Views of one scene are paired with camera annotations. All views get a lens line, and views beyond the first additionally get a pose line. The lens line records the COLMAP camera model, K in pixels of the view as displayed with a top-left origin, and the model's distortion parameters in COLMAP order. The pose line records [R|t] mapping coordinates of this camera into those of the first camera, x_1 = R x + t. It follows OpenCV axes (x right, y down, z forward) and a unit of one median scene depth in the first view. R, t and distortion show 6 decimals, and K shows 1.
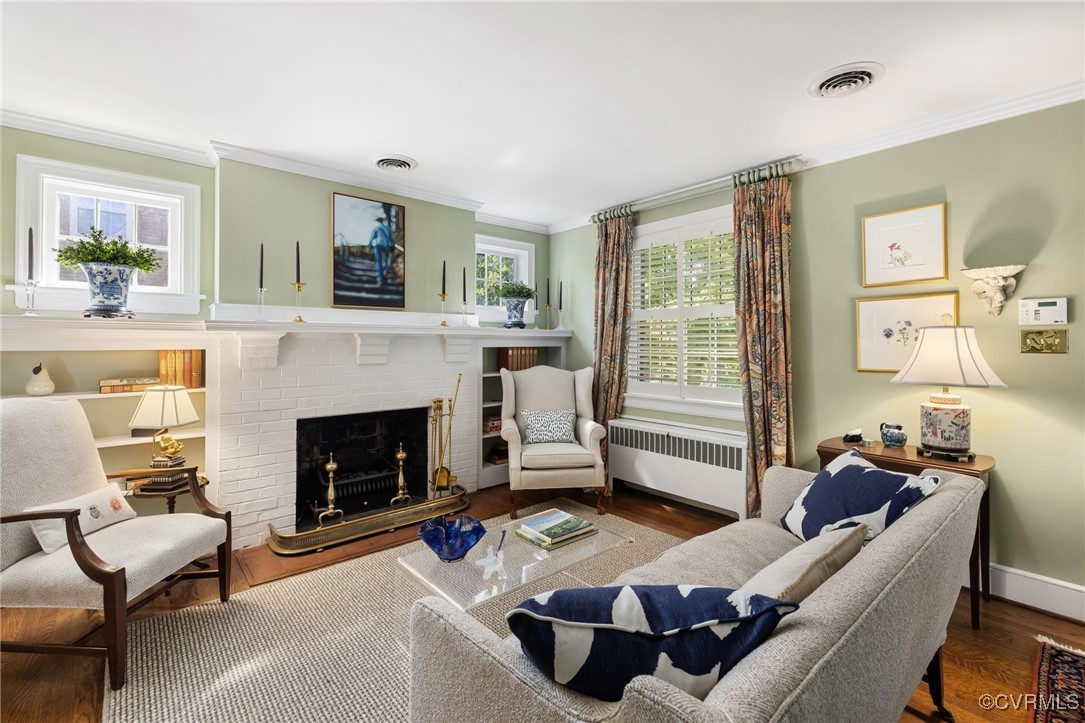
lens RADIAL K [[468.4, 0, 538.8], [0, 468.4, 339.3], [0, 0, 1]] dist [0.000802, -0.000261]
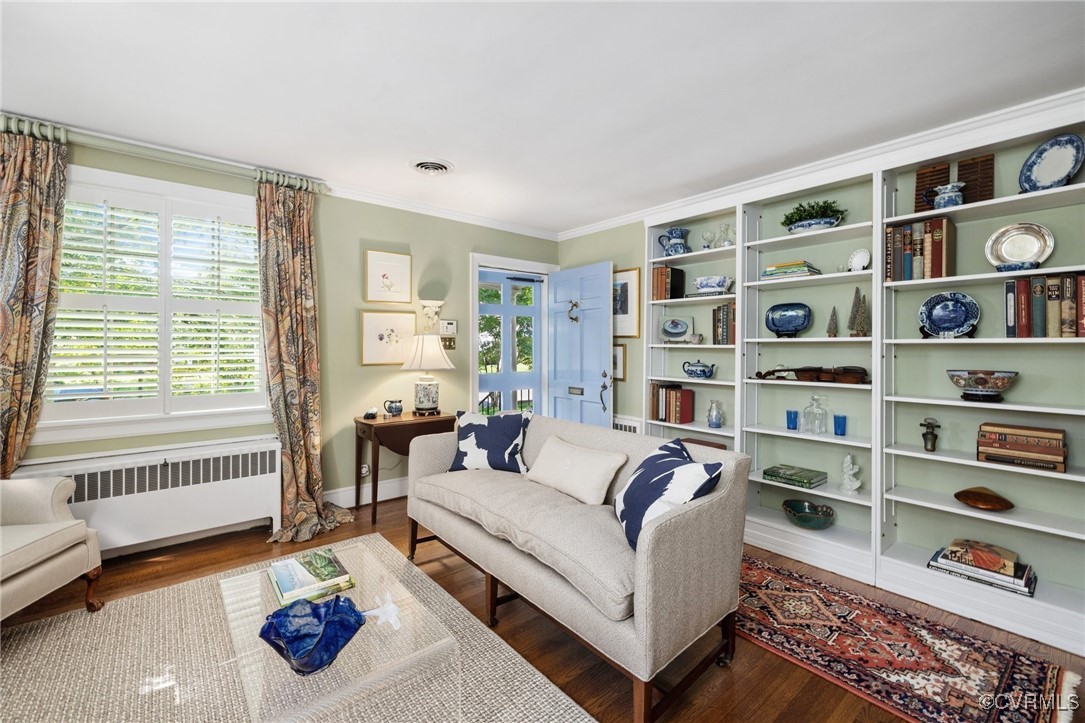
lens RADIAL K [[468.4, 0, 538.8], [0, 468.4, 339.3], [0, 0, 1]] dist [0.000802, -0.000261]
pose [[0.019254, 0.006351, 0.999794, -0.568795], [-0.014154, 0.999881, -0.006079, -0.003861], [-0.999714, -0.014034, 0.019342, 0.437296]]
